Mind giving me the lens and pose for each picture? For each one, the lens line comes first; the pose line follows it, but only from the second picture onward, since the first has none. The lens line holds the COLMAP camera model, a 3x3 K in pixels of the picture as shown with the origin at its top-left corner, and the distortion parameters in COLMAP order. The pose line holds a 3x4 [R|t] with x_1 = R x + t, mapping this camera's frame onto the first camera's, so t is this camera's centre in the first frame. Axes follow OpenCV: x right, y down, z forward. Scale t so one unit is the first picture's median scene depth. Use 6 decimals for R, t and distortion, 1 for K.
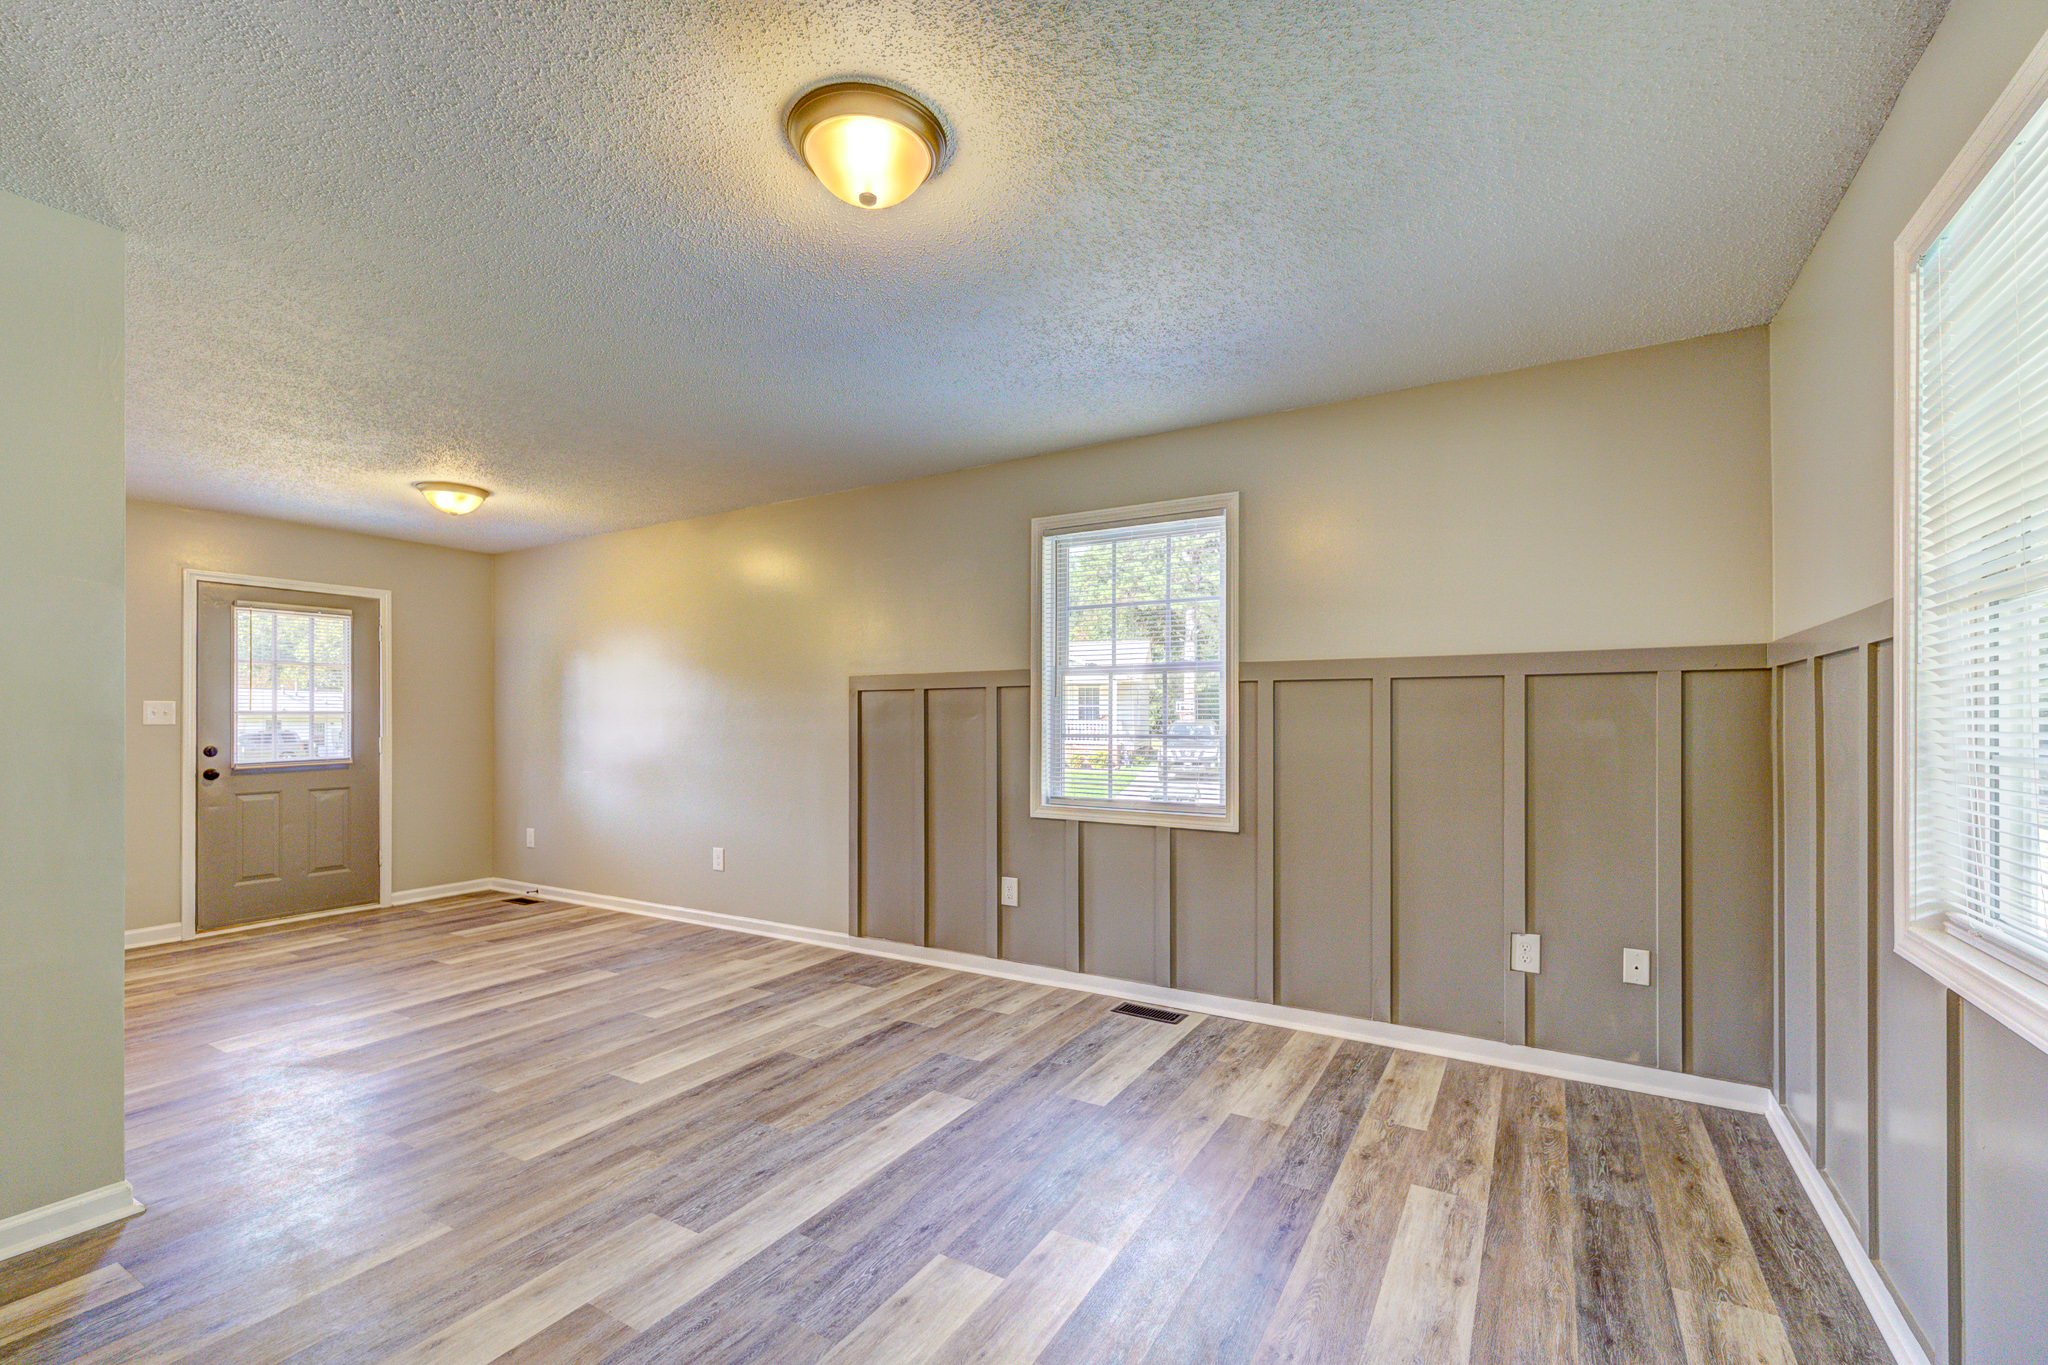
lens RADIAL K [[877.9, 0, 1025.9], [0, 877.9, 713.1], [0, 0, 1]] dist [0.001038, -0.000147]
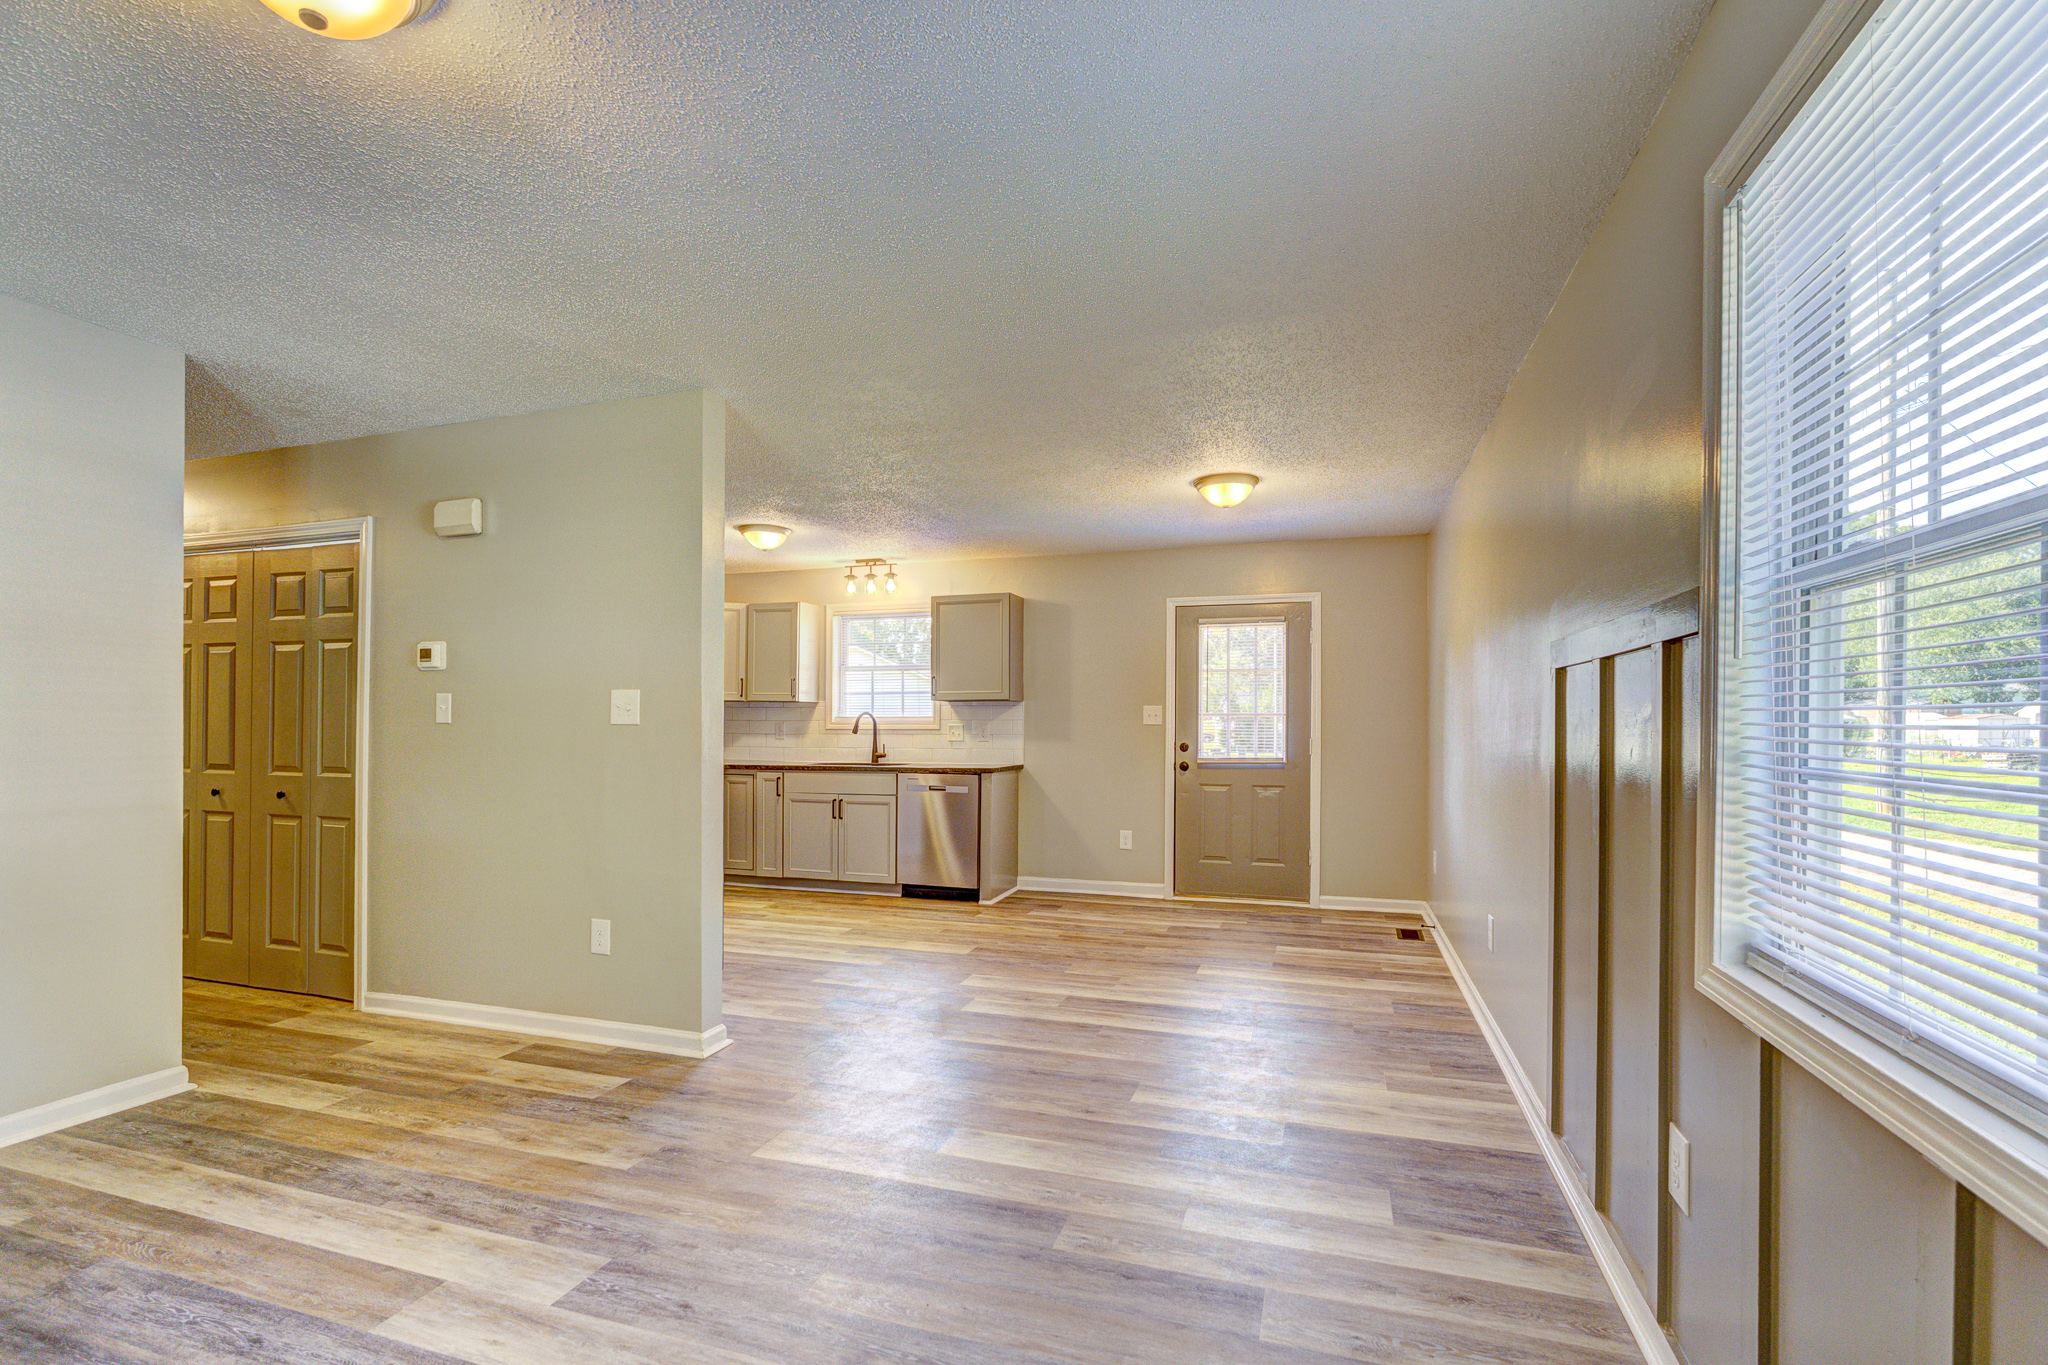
lens RADIAL K [[918.5, 0, 1035.1], [0, 918.5, 722.2], [0, 0, 1]] dist [-0.003820, -0.000313]
pose [[0.217280, 0.003451, -0.976103, 0.373062], [0.004570, 0.999979, 0.004553, 0.003298], [0.976099, -0.005450, 0.217259, 0.759966]]
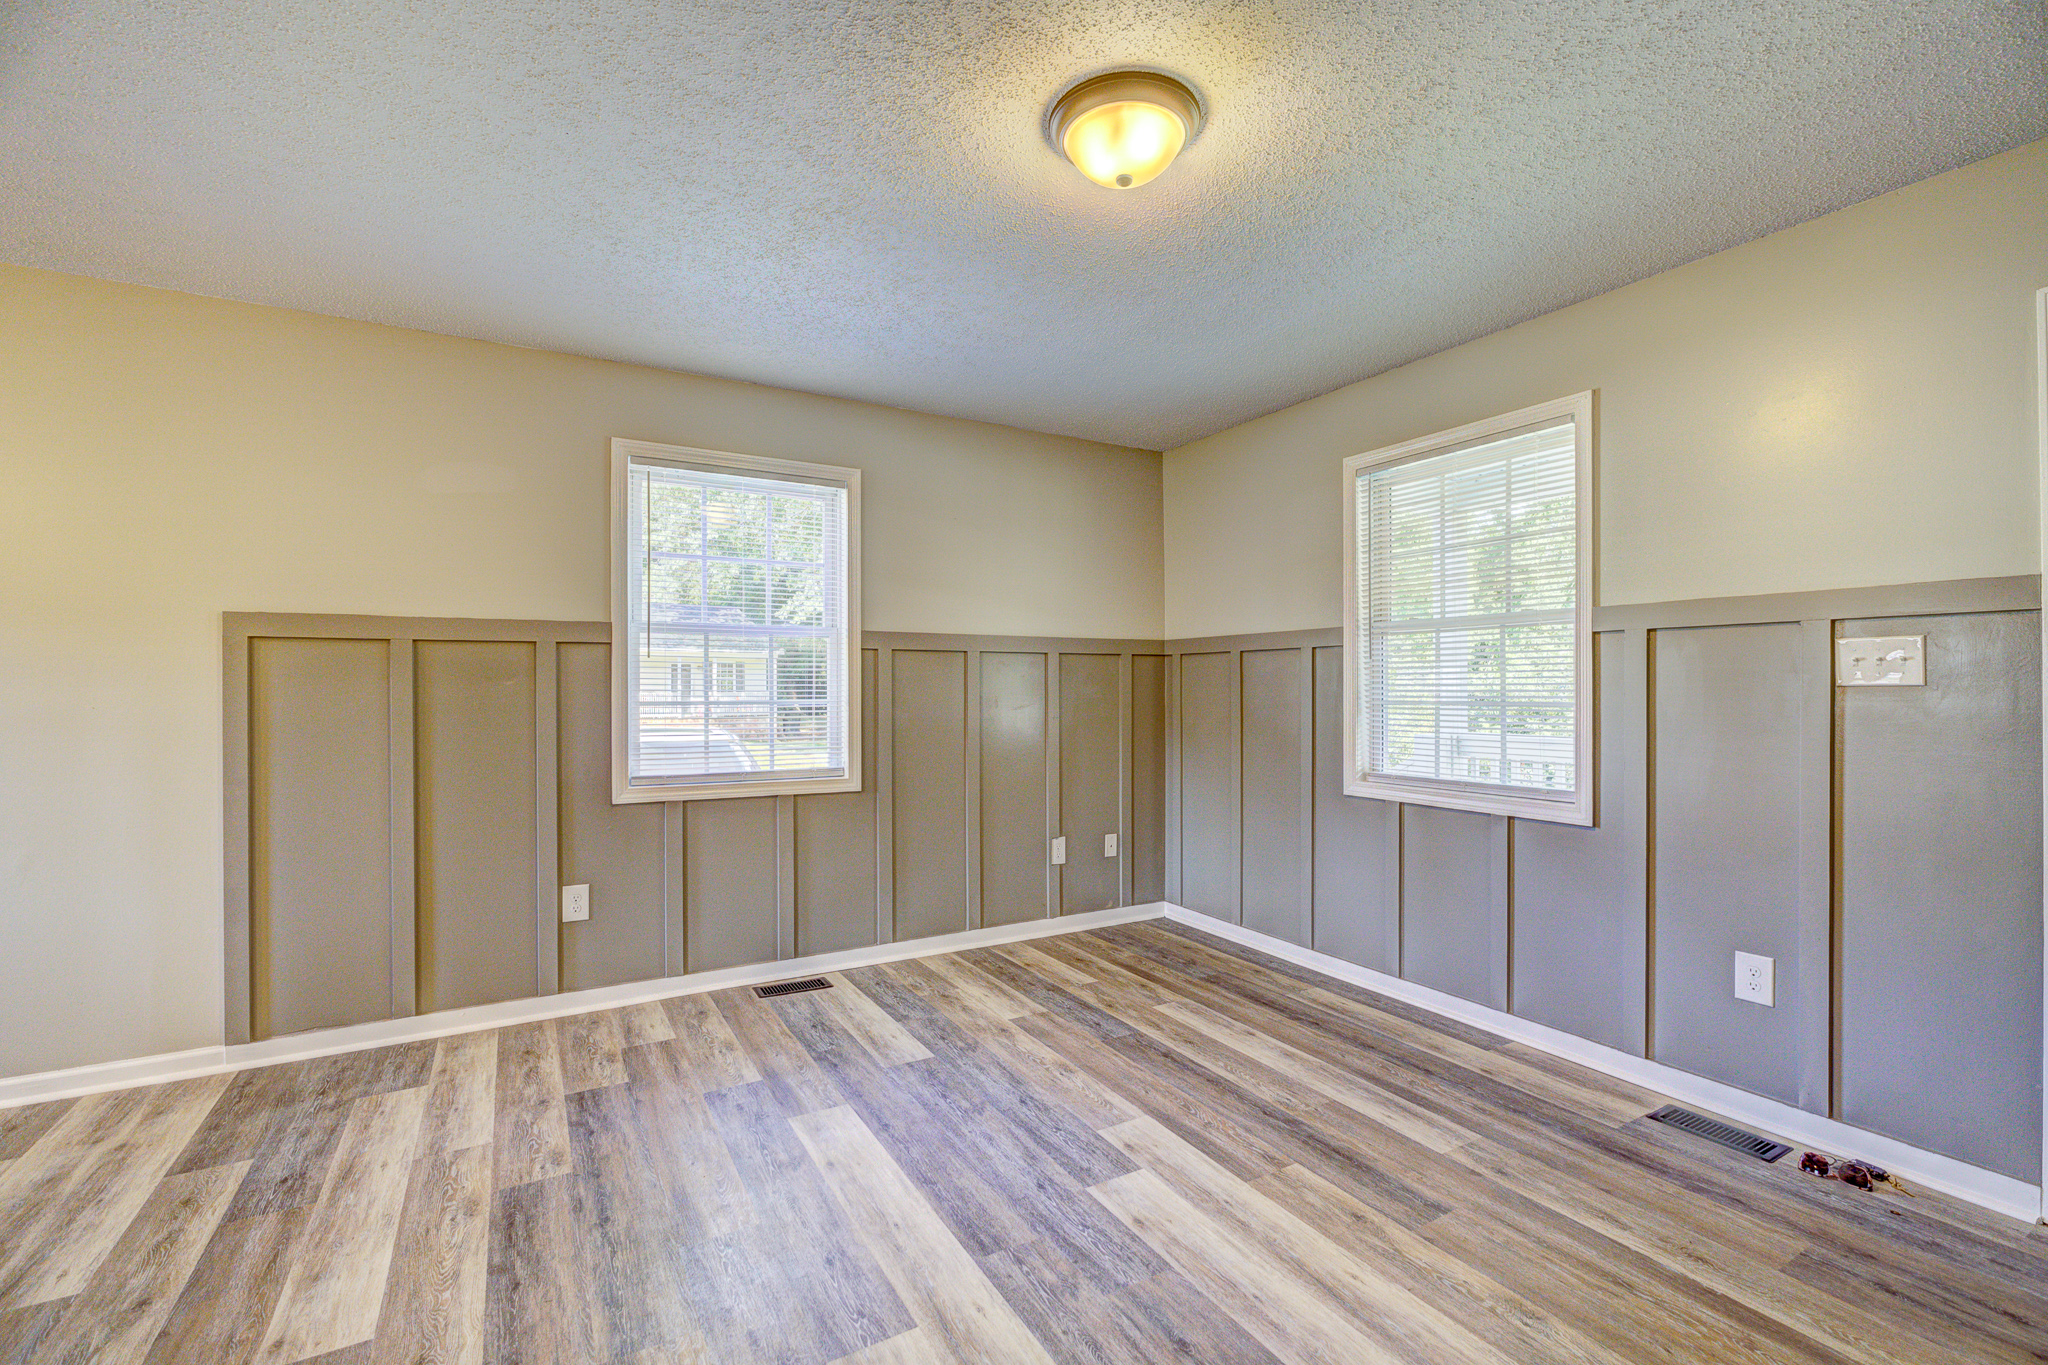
lens RADIAL K [[877.9, 0, 1028.6], [0, 877.9, 689.5], [0, 0, 1]] dist [0.001038, -0.000147]
pose [[0.489275, -0.002296, 0.872127, -0.604826], [-0.006092, 0.999963, 0.006050, 0.004862], [-0.872108, -0.008273, 0.489243, 0.313385]]
